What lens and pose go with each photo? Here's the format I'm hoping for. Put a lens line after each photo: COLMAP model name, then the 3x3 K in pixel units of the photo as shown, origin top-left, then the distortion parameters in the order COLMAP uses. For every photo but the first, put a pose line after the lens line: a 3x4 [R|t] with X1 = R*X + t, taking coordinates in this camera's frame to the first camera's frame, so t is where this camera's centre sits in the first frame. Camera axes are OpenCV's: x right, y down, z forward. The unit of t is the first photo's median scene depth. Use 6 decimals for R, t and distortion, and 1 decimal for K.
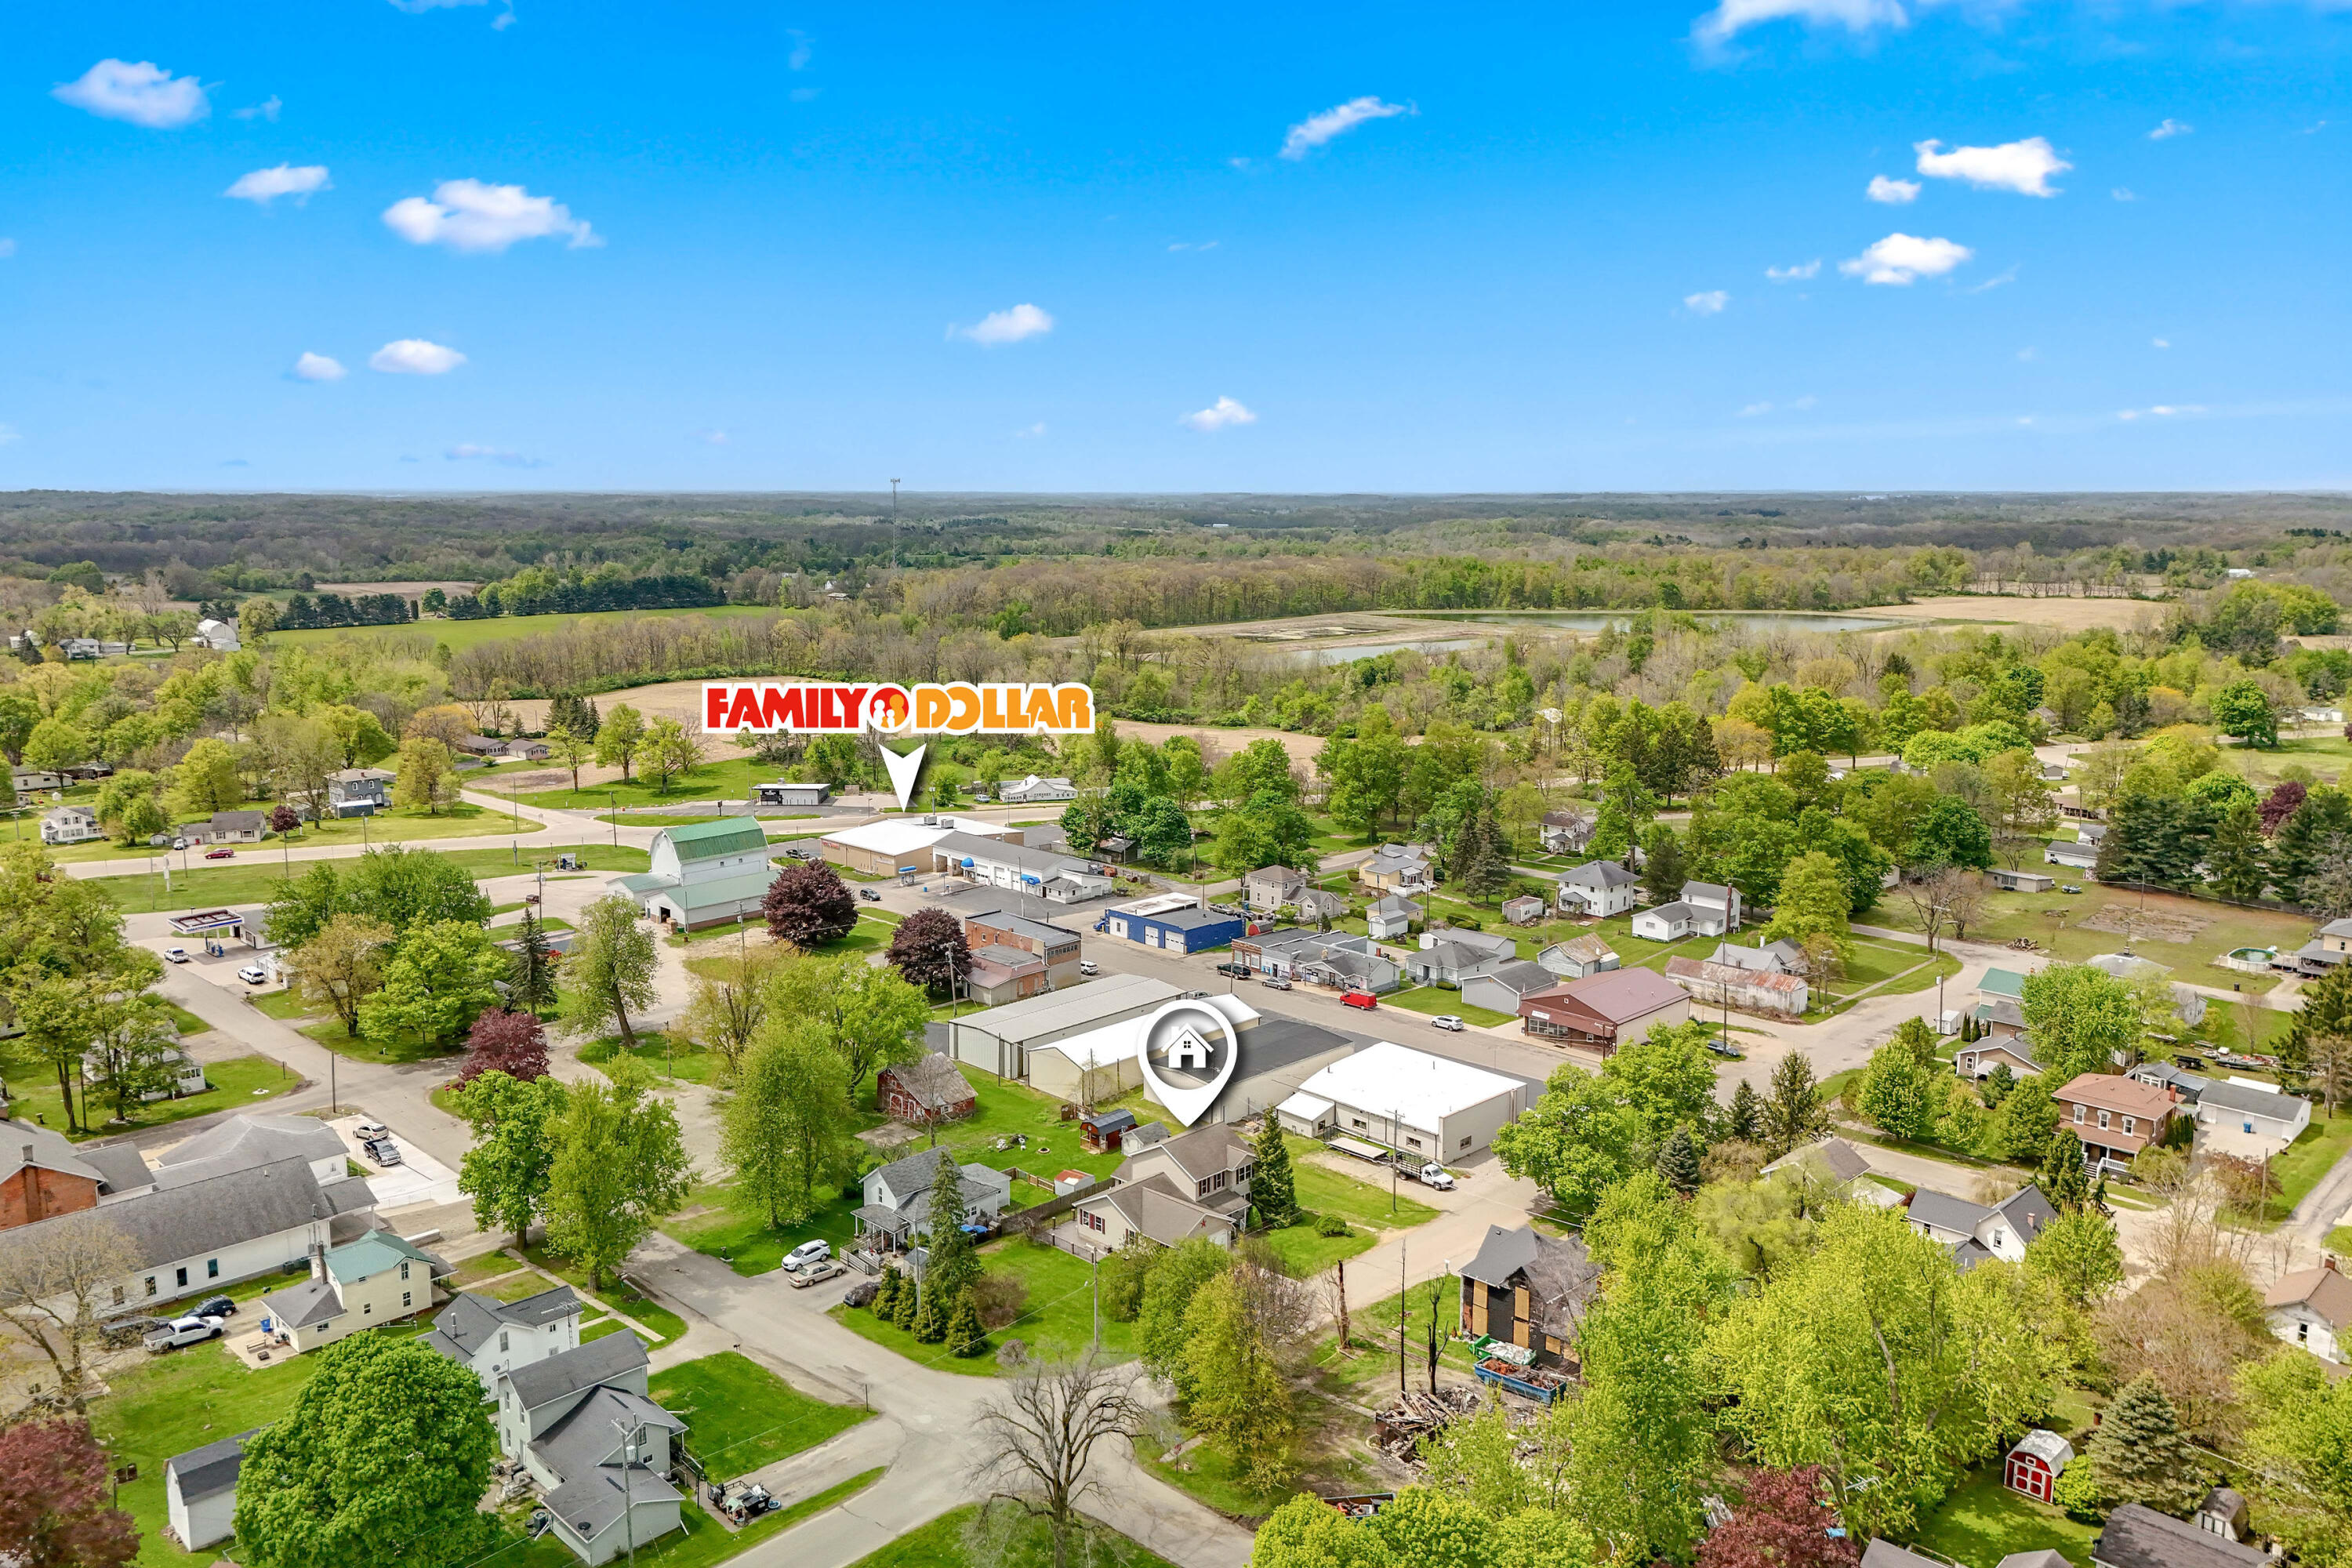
lens RADIAL K [[1732.8, 0, 1180.9], [0, 1732.8, 782.6], [0, 0, 1]] dist [0.075241, -0.061438]
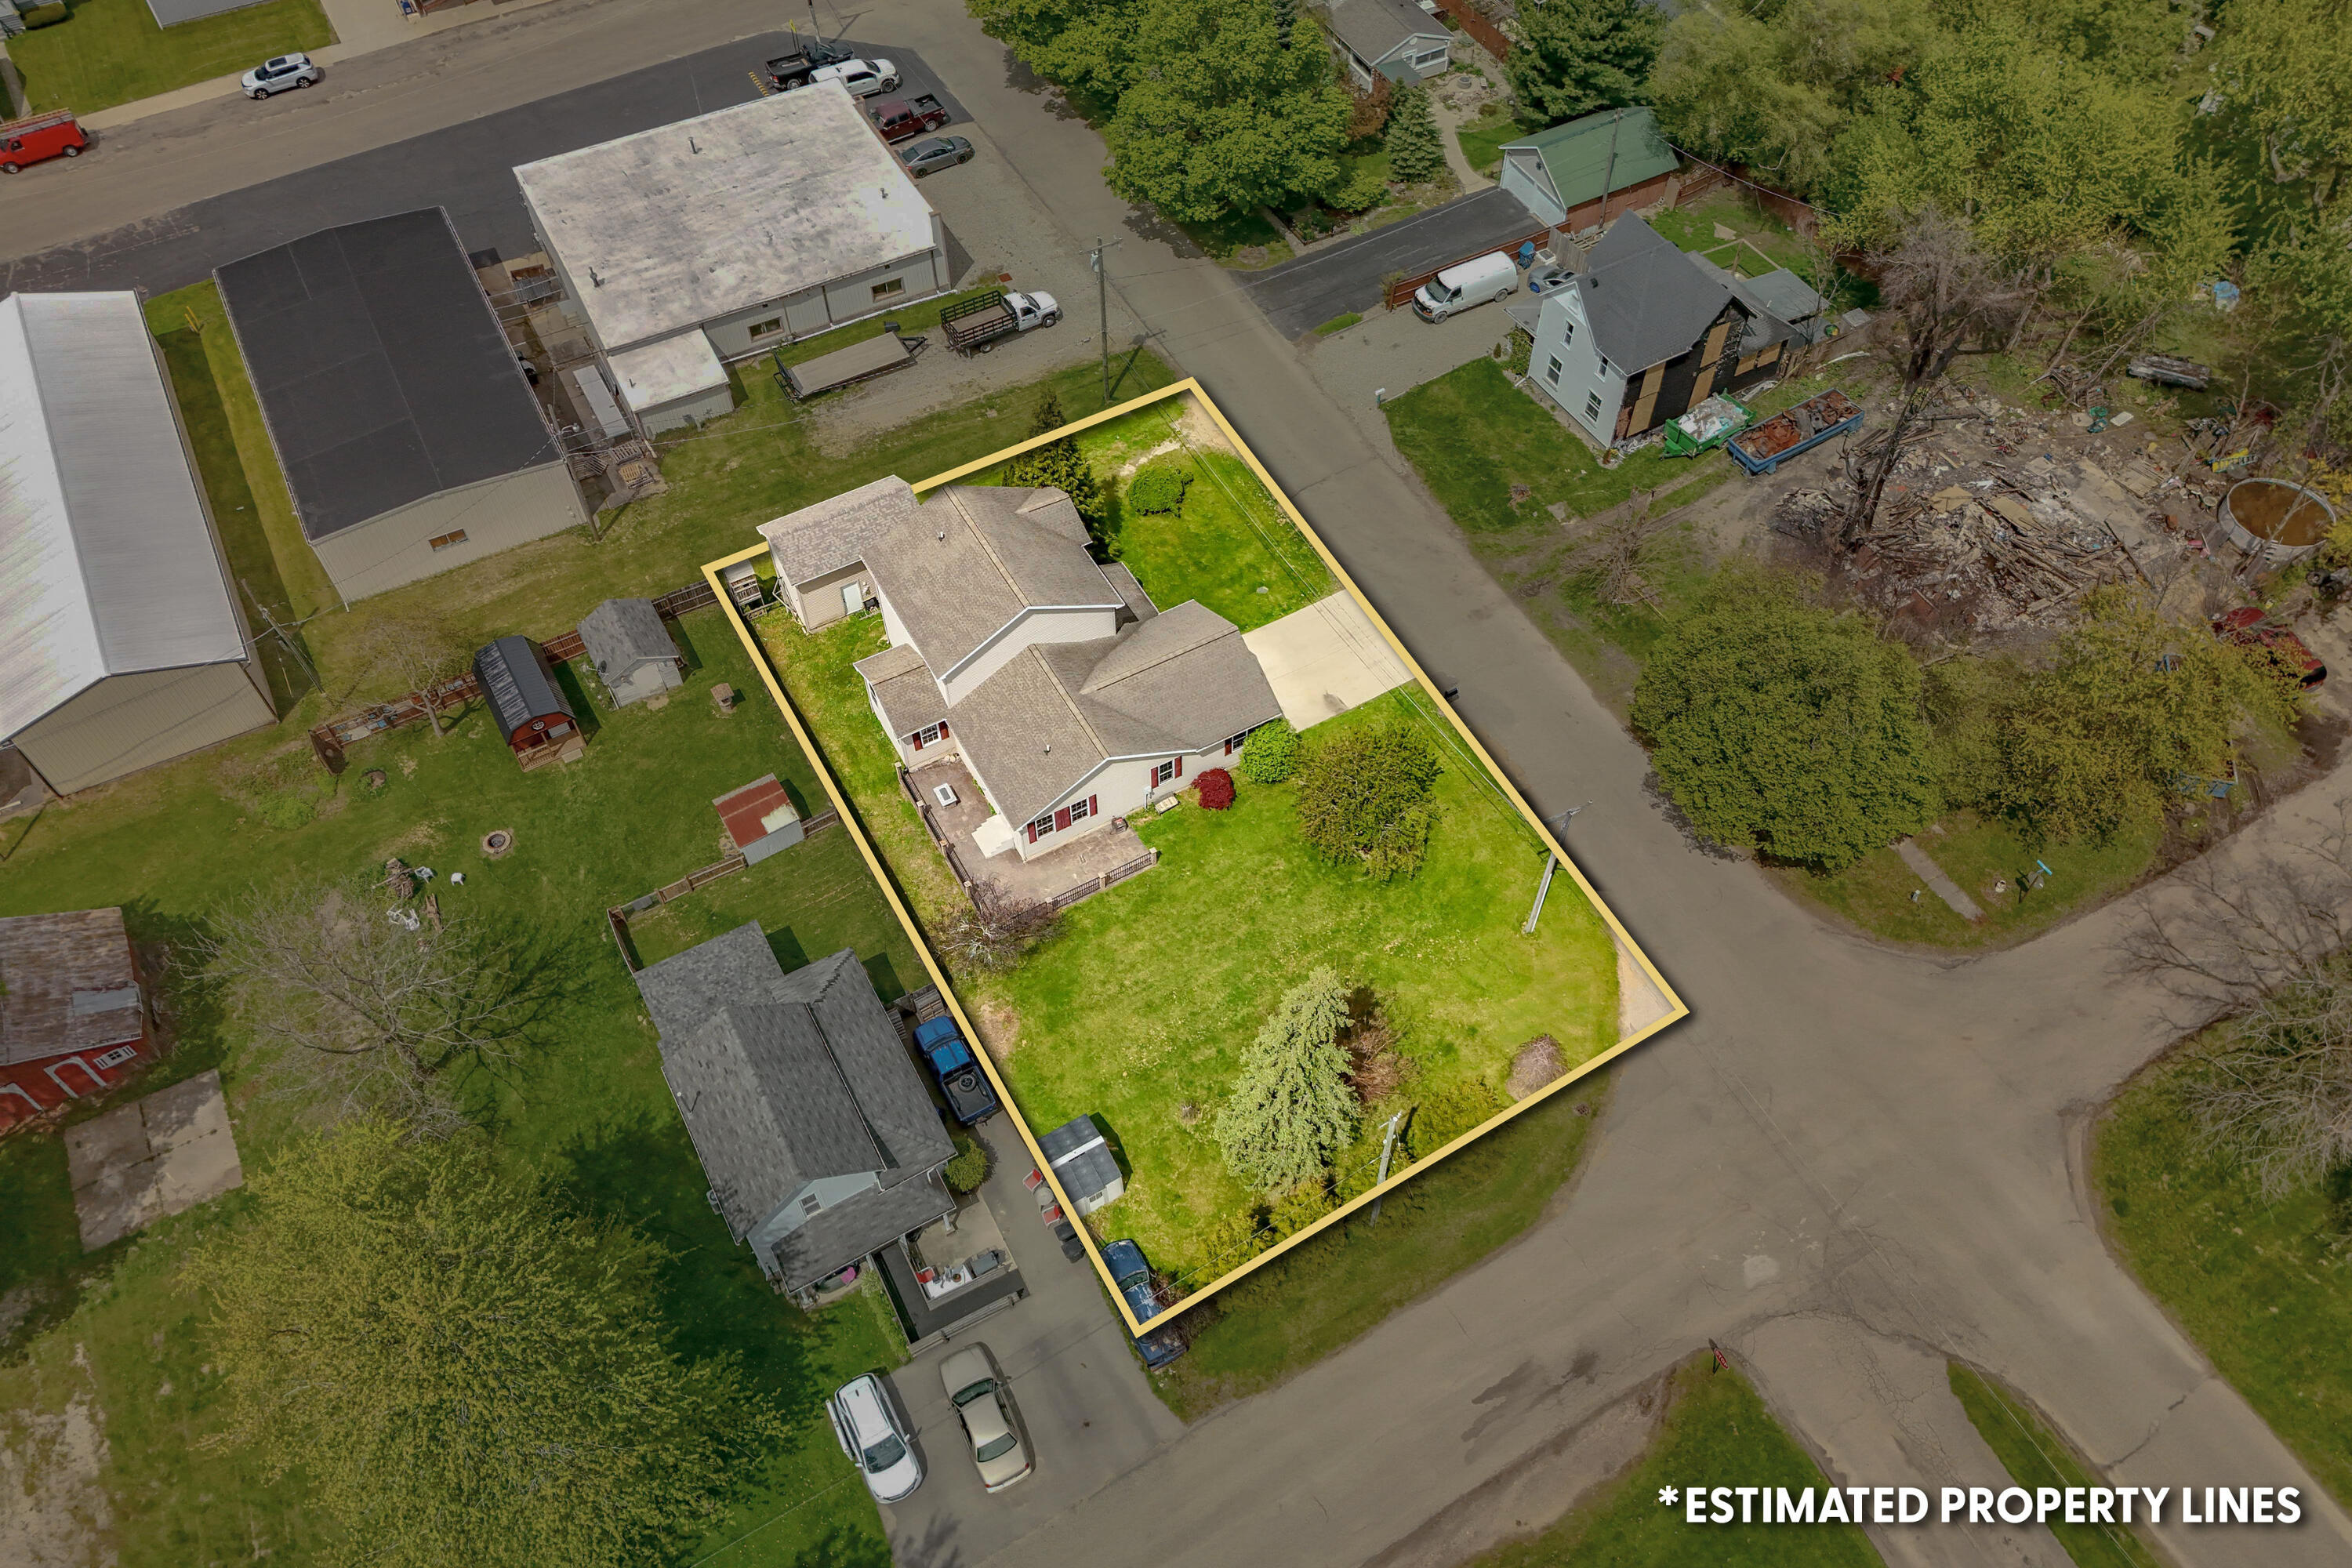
lens RADIAL K [[1732.8, 0, 1180.9], [0, 1732.8, 782.6], [0, 0, 1]] dist [0.075241, -0.061438]
pose [[0.287023, -0.769150, 0.570987, -0.233920], [0.171211, 0.627660, 0.759427, -0.081764], [-0.942499, -0.120214, 0.311840, 0.635586]]
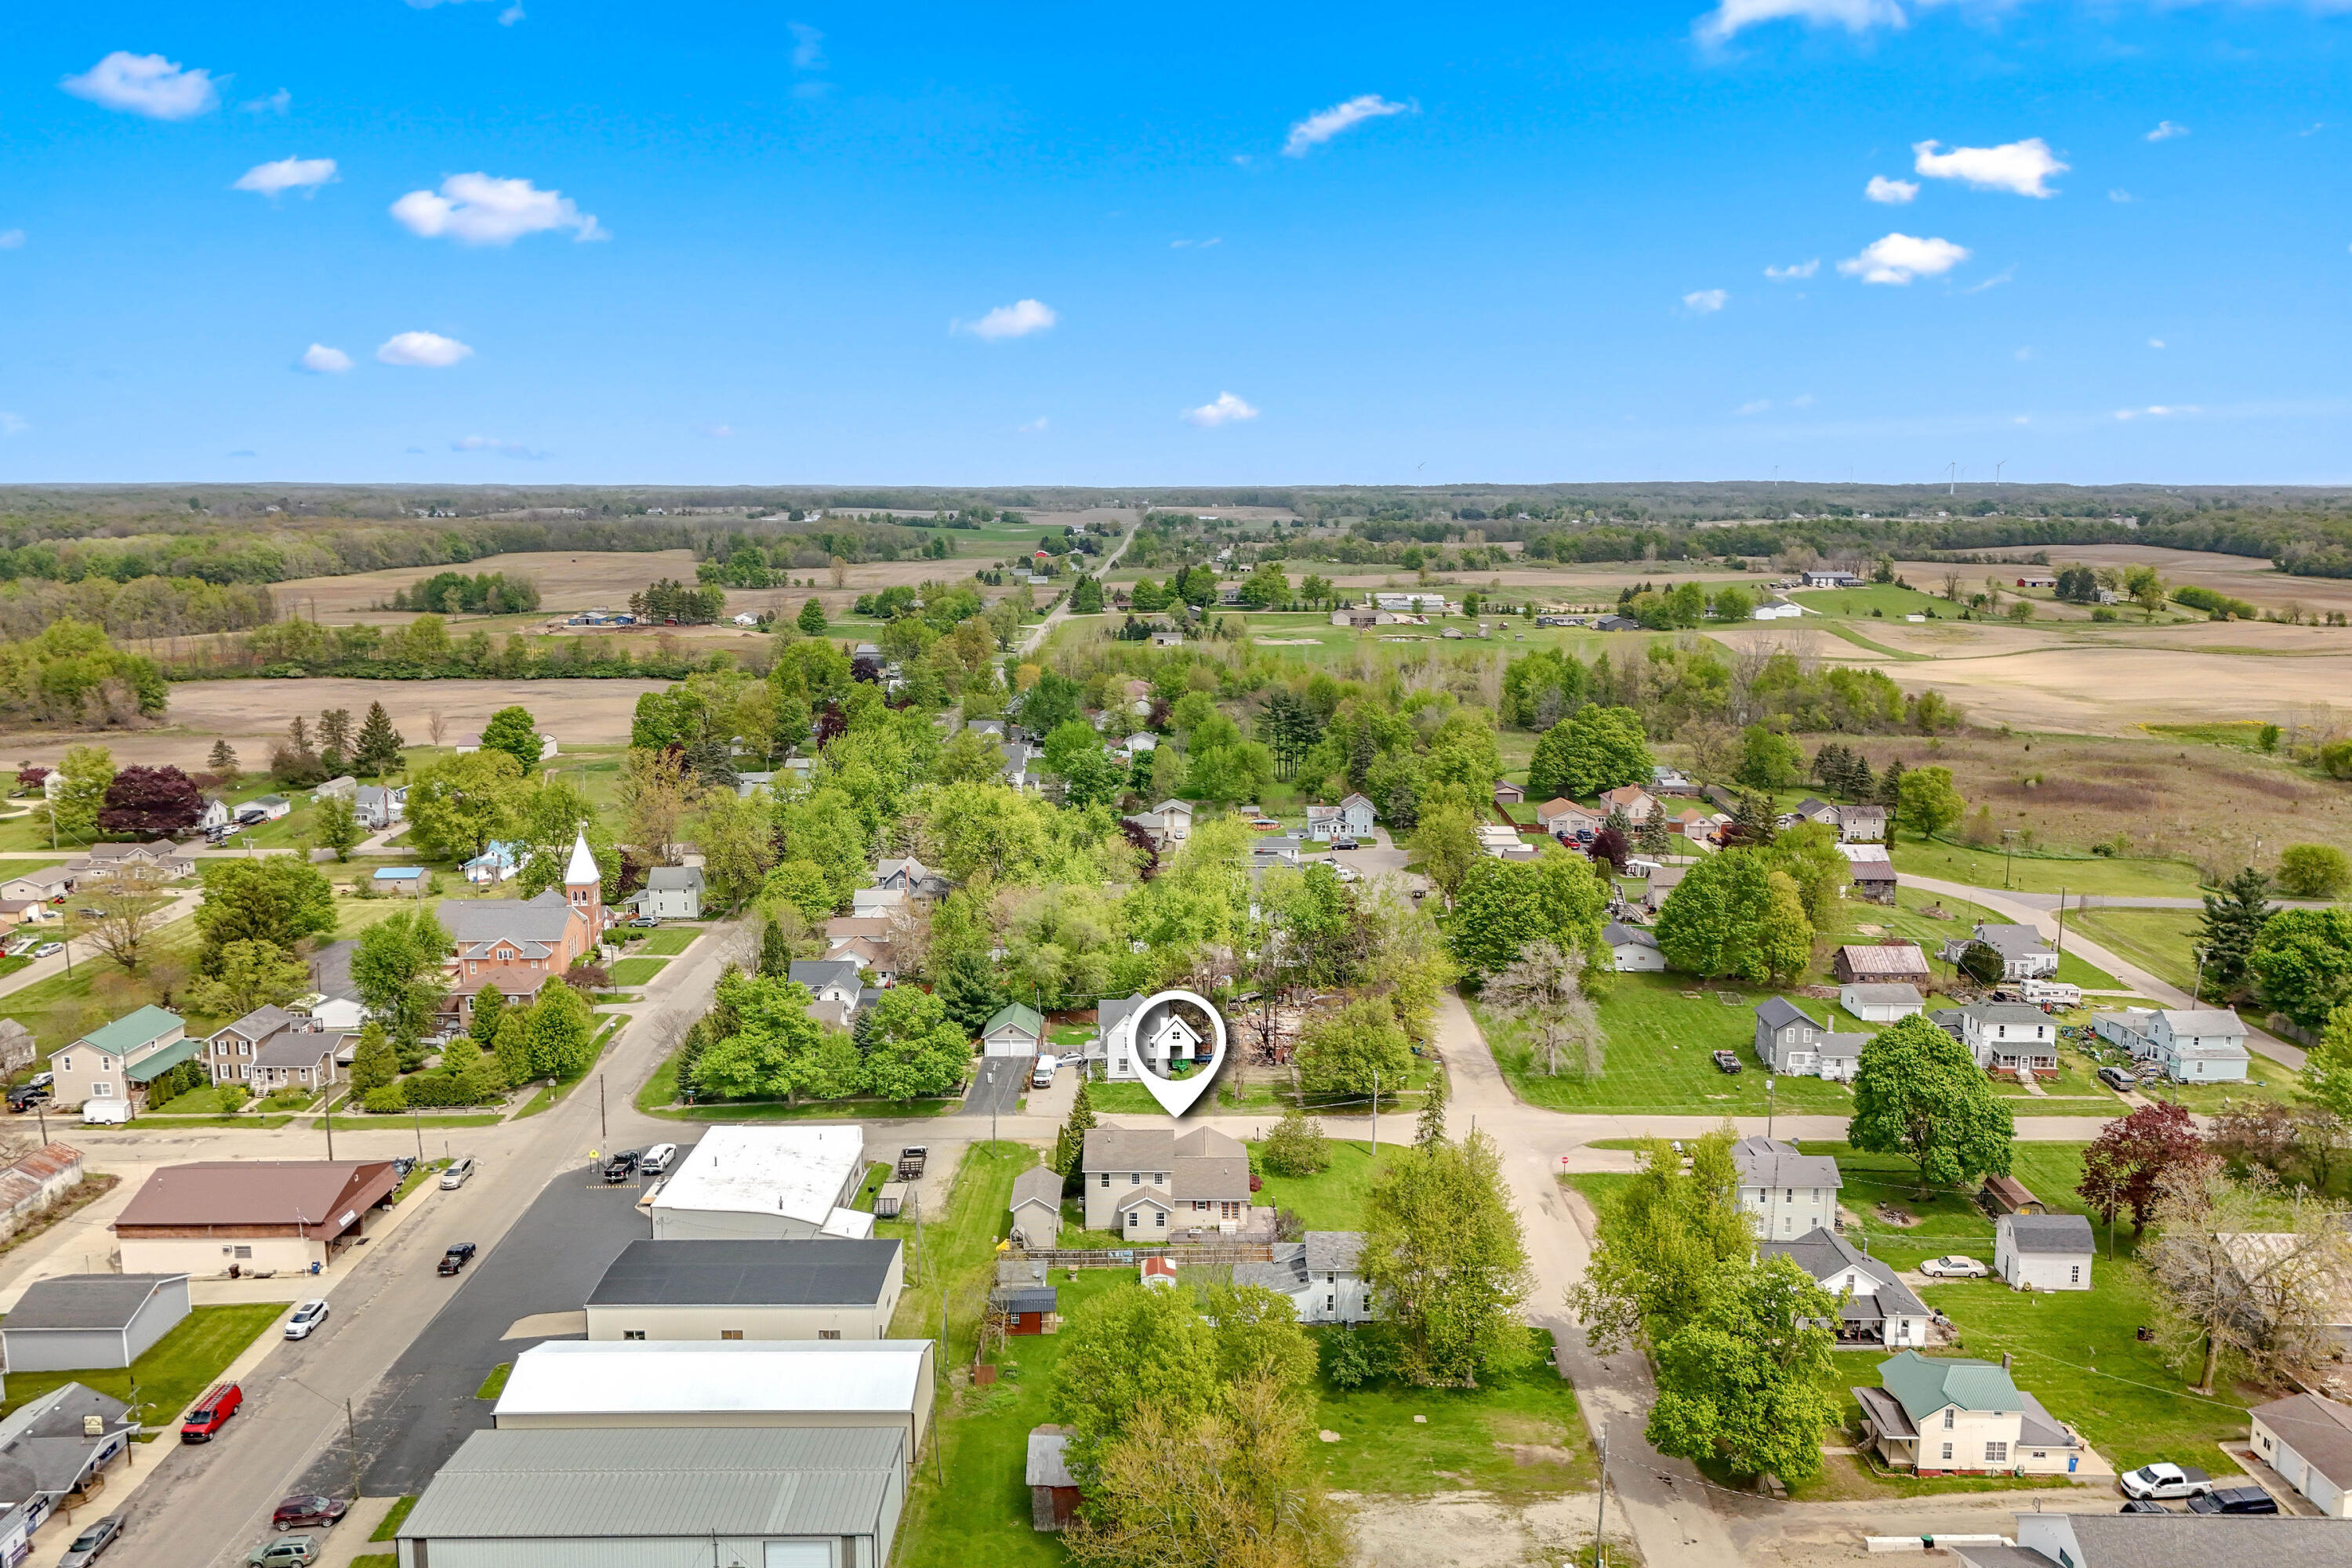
lens RADIAL K [[1717.0, 0, 1183.5], [0, 1717.0, 735.3], [0, 0, 1]] dist [0.071177, -0.059288]
pose [[-0.698547, -0.105242, 0.707782, -0.550152], [0.123634, 0.956498, 0.264245, -0.216777], [-0.704802, 0.272093, -0.655148, 1.244782]]
